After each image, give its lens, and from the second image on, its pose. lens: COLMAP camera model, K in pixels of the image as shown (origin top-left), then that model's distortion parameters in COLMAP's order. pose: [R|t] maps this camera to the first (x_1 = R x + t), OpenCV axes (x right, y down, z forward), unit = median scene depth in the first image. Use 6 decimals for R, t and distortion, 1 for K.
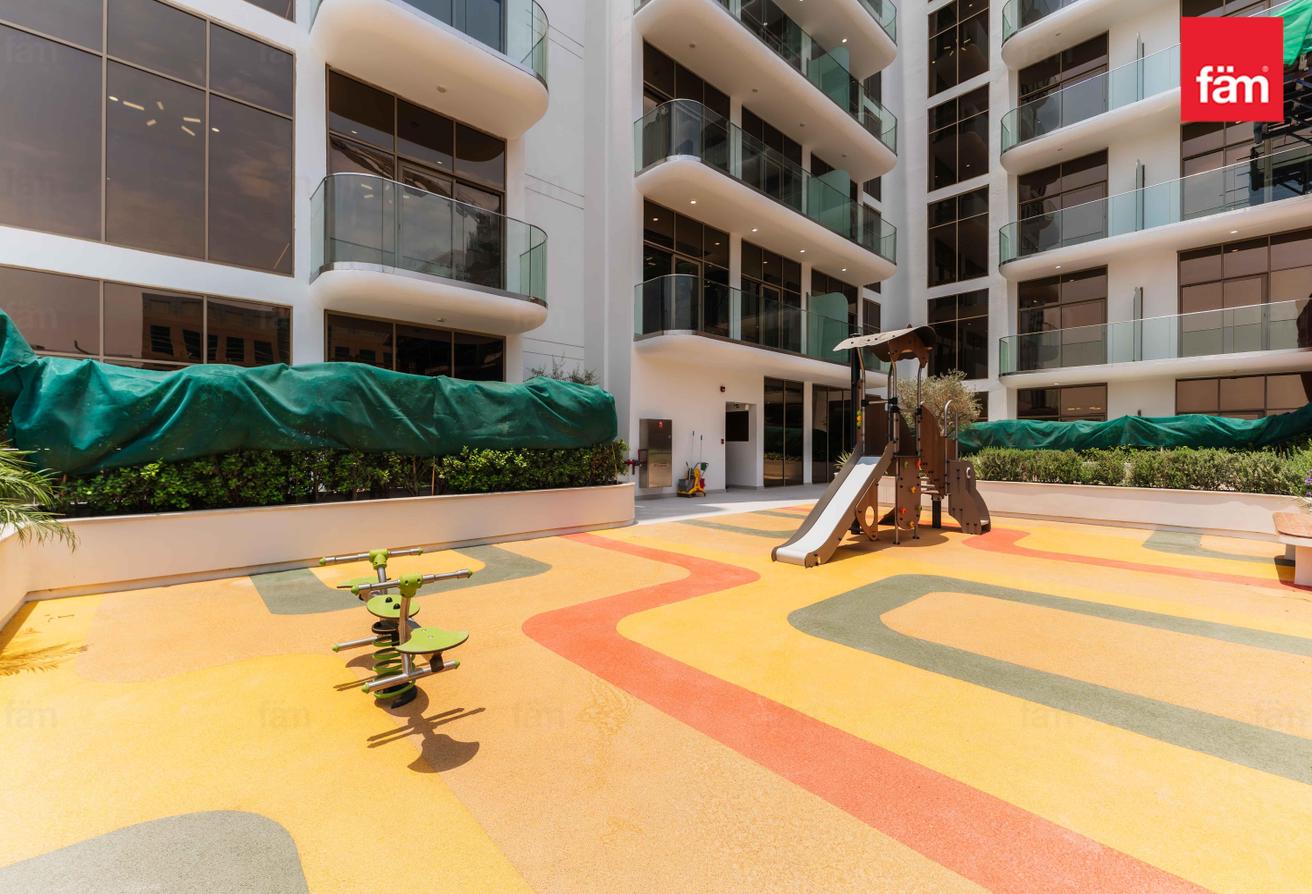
lens RADIAL K [[535.5, 0, 648.5], [0, 535.5, 449.2], [0, 0, 1]] dist [0.000844, -0.000042]
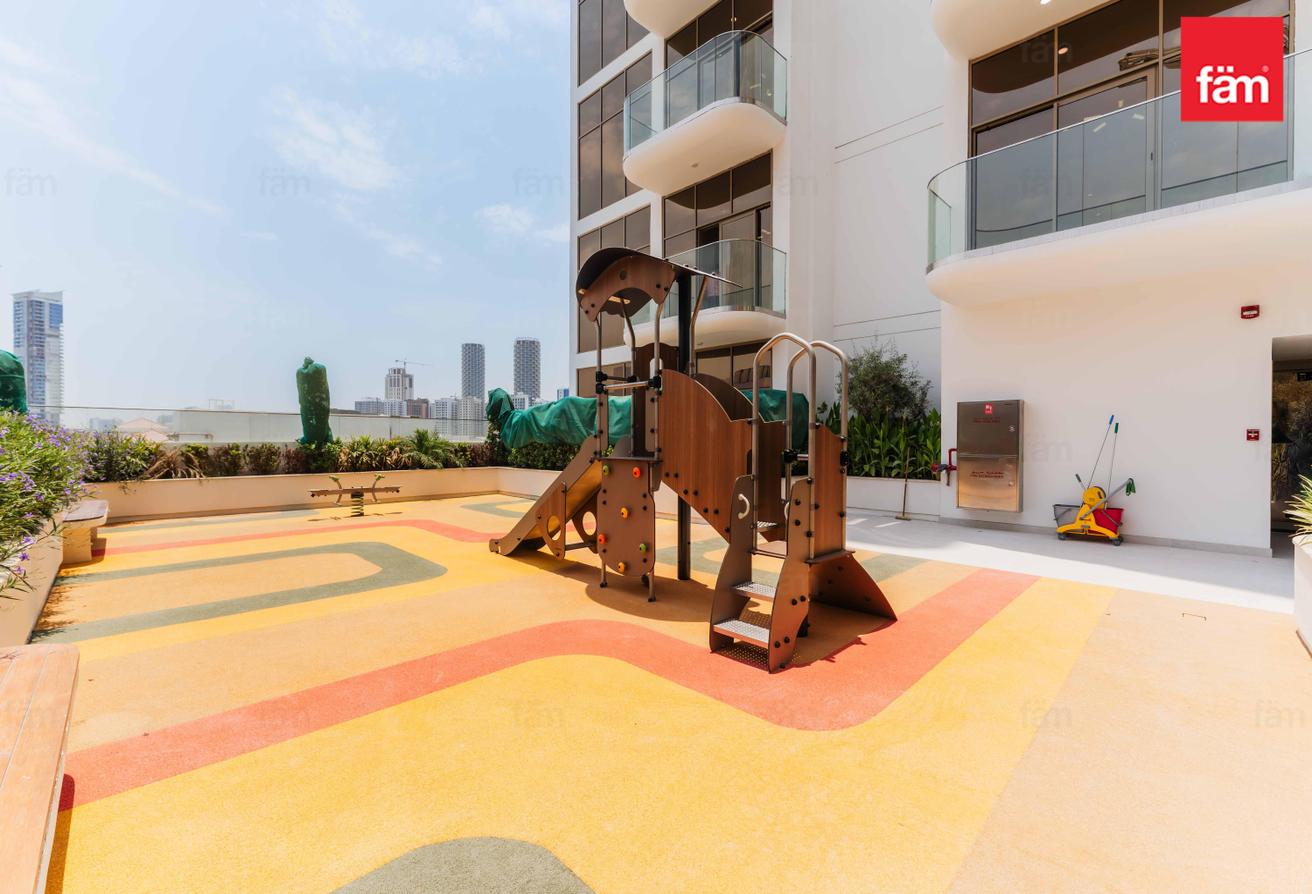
lens RADIAL K [[534.7, 0, 656.0], [0, 534.7, 447.0], [0, 0, 1]] dist [0.000908, 0.000110]
pose [[0.042098, 0.017111, -0.998967, 0.617443], [-0.007913, 0.999828, 0.016793, -0.009943], [0.999082, 0.007198, 0.042226, 0.583771]]
